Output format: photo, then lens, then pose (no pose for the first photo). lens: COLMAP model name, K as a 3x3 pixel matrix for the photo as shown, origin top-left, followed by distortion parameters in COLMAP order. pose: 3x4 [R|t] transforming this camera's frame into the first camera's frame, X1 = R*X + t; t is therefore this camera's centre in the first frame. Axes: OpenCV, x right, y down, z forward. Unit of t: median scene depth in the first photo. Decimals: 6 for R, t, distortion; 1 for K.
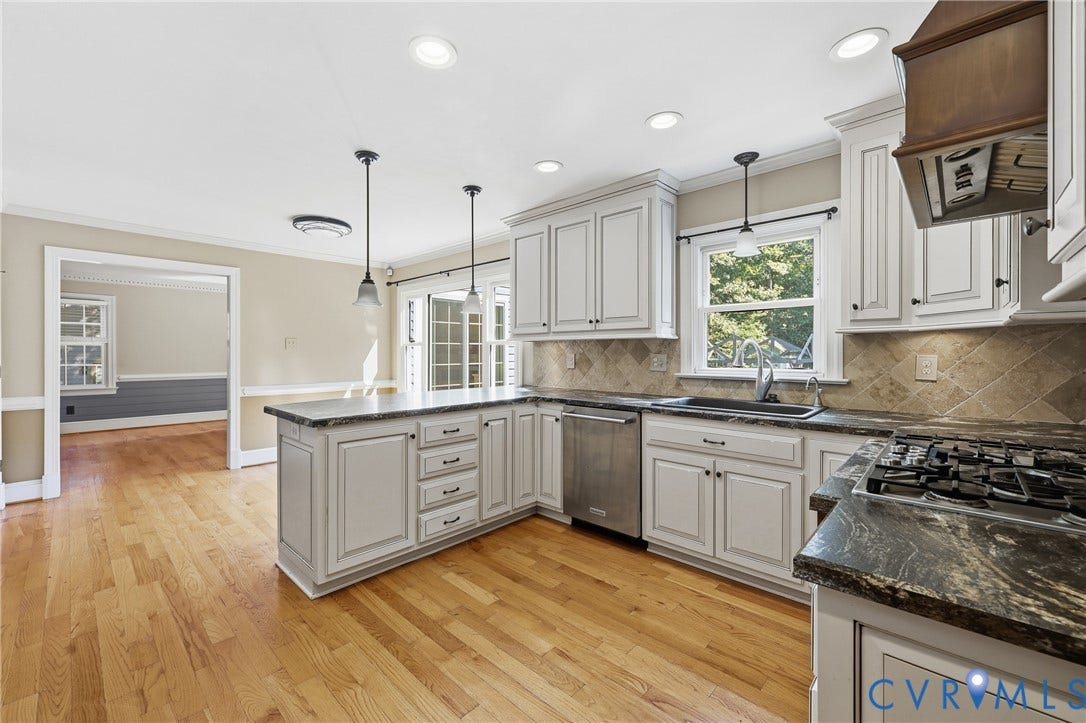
lens RADIAL K [[441.3, 0, 541.8], [0, 441.3, 356.0], [0, 0, 1]] dist [-0.000253, -0.000028]
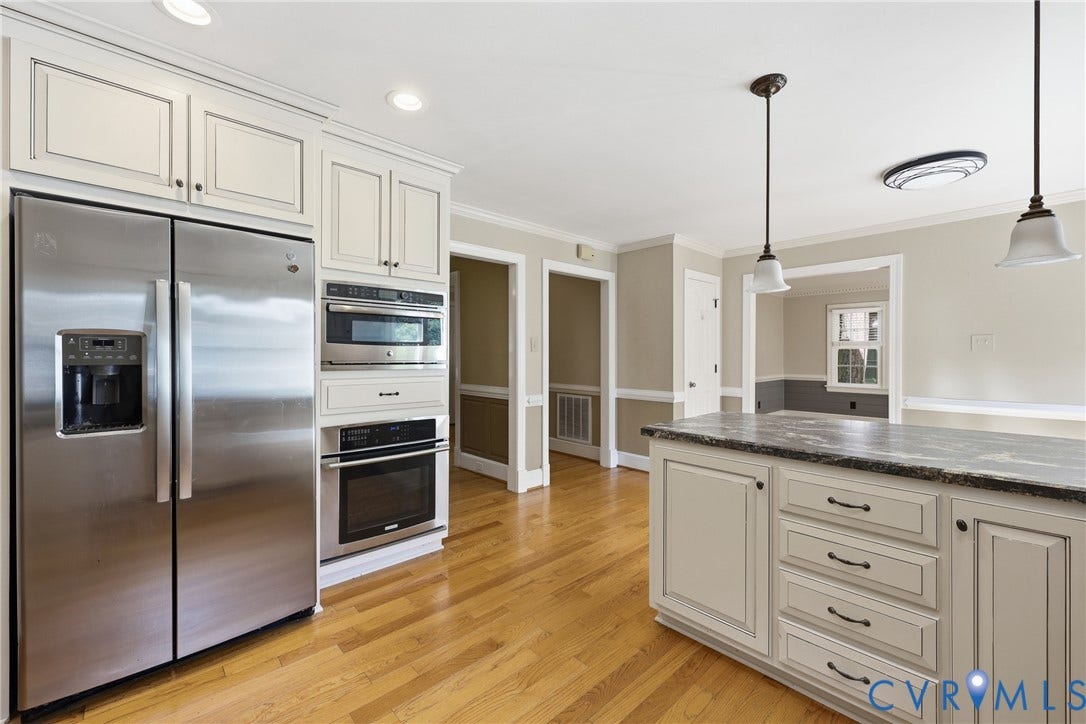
lens RADIAL K [[447.1, 0, 539.9], [0, 447.1, 356.1], [0, 0, 1]] dist [0.000794, 0.000181]
pose [[-0.068611, 0.004026, -0.997635, 0.341313], [-0.008839, 0.999950, 0.004643, -0.007161], [0.997604, 0.009137, -0.068572, 0.637607]]
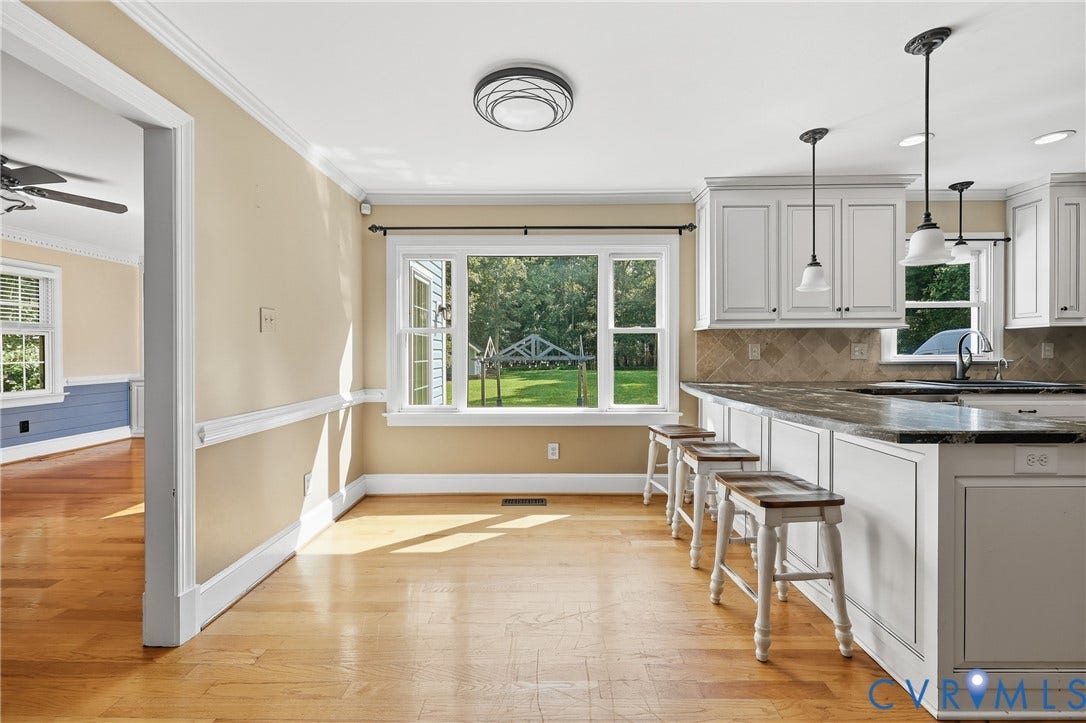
lens RADIAL K [[441.3, 0, 541.8], [0, 441.3, 356.0], [0, 0, 1]] dist [-0.000253, -0.000028]
pose [[0.736388, -0.006666, 0.676526, -1.209446], [0.010766, 0.999940, -0.001866, 0.023342], [-0.676473, 0.008658, 0.736416, 0.850140]]
